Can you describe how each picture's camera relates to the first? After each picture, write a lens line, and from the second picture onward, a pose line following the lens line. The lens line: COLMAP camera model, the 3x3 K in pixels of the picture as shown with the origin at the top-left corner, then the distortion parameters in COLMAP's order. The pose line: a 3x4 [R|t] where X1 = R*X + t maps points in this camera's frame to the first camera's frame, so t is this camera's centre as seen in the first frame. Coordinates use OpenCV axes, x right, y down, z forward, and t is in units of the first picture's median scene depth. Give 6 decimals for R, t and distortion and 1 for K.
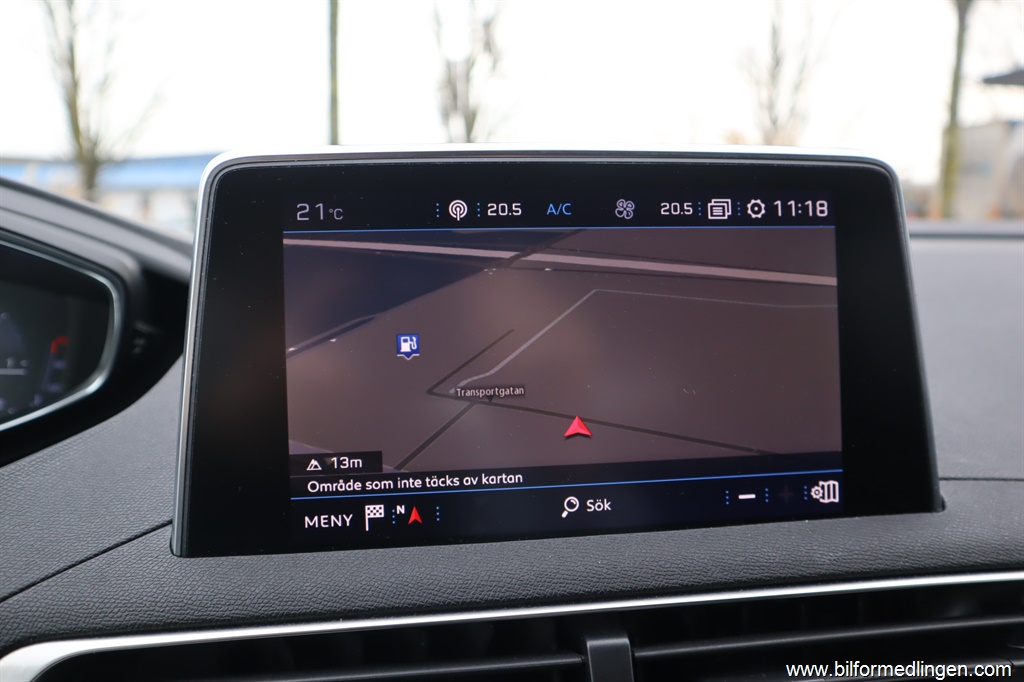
lens RADIAL K [[787.8, 0, 512.0], [0, 787.8, 341.0], [0, 0, 1]] dist [-0.085087, 0.088456]
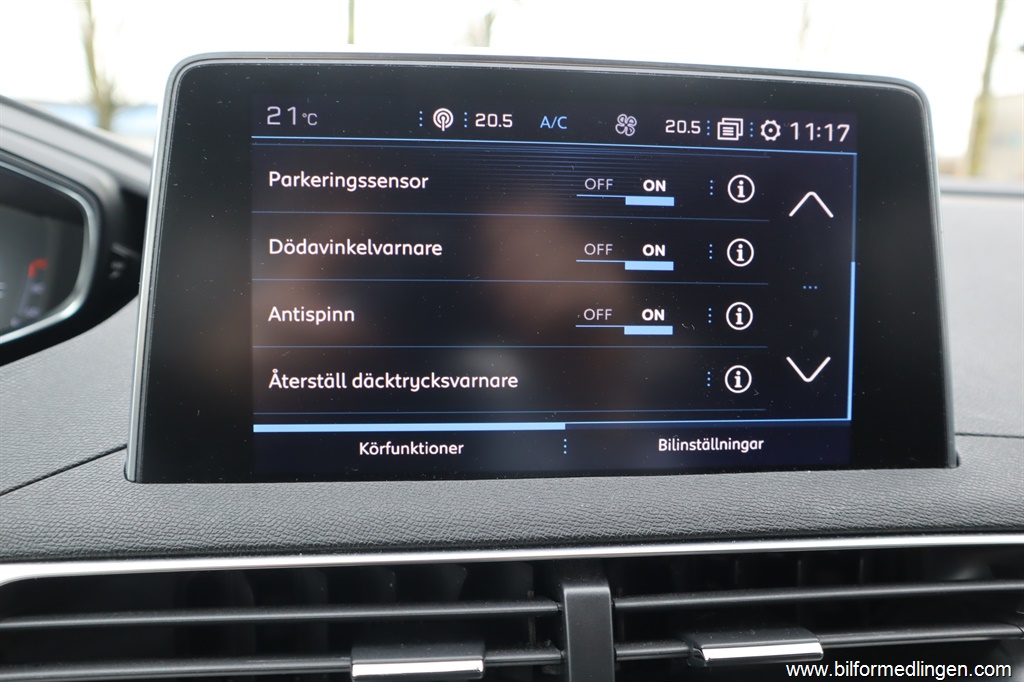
lens RADIAL K [[787.8, 0, 512.0], [0, 787.8, 341.0], [0, 0, 1]] dist [-0.085087, 0.088456]
pose [[0.999251, 0.035528, -0.015366, 0.035364], [-0.034685, 0.998043, 0.052032, 0.041807], [0.017185, -0.051460, 0.998527, 0.078126]]
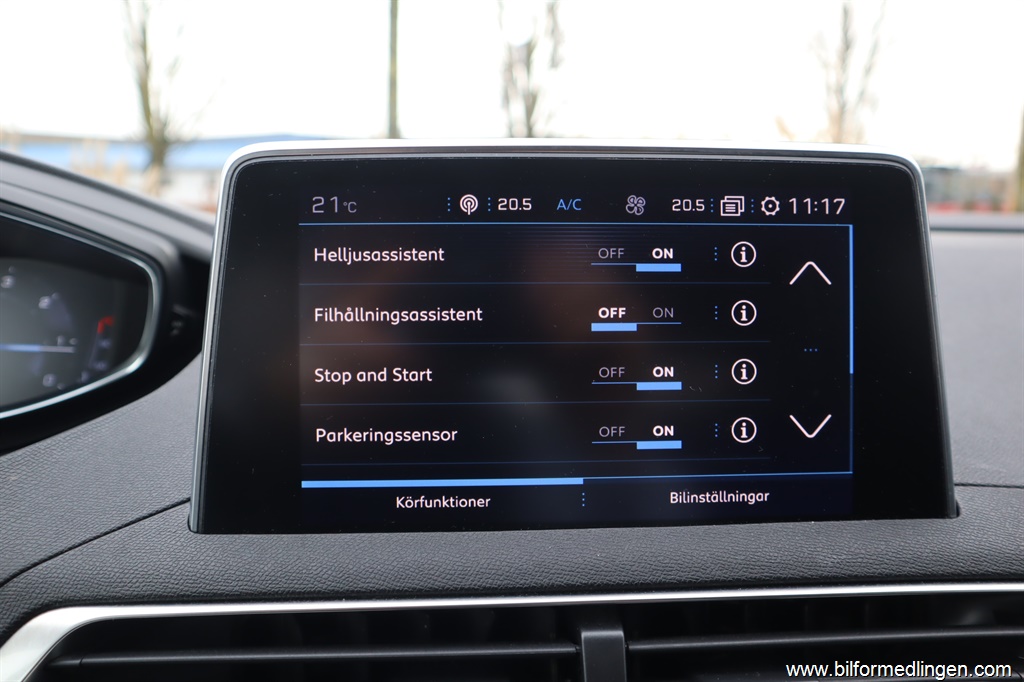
lens RADIAL K [[787.8, 0, 512.0], [0, 787.8, 341.0], [0, 0, 1]] dist [-0.085087, 0.088456]
pose [[0.997203, 0.023846, -0.070838, 0.064064], [-0.022384, 0.999521, 0.021366, -0.013089], [0.071313, -0.019721, 0.997259, -0.013285]]
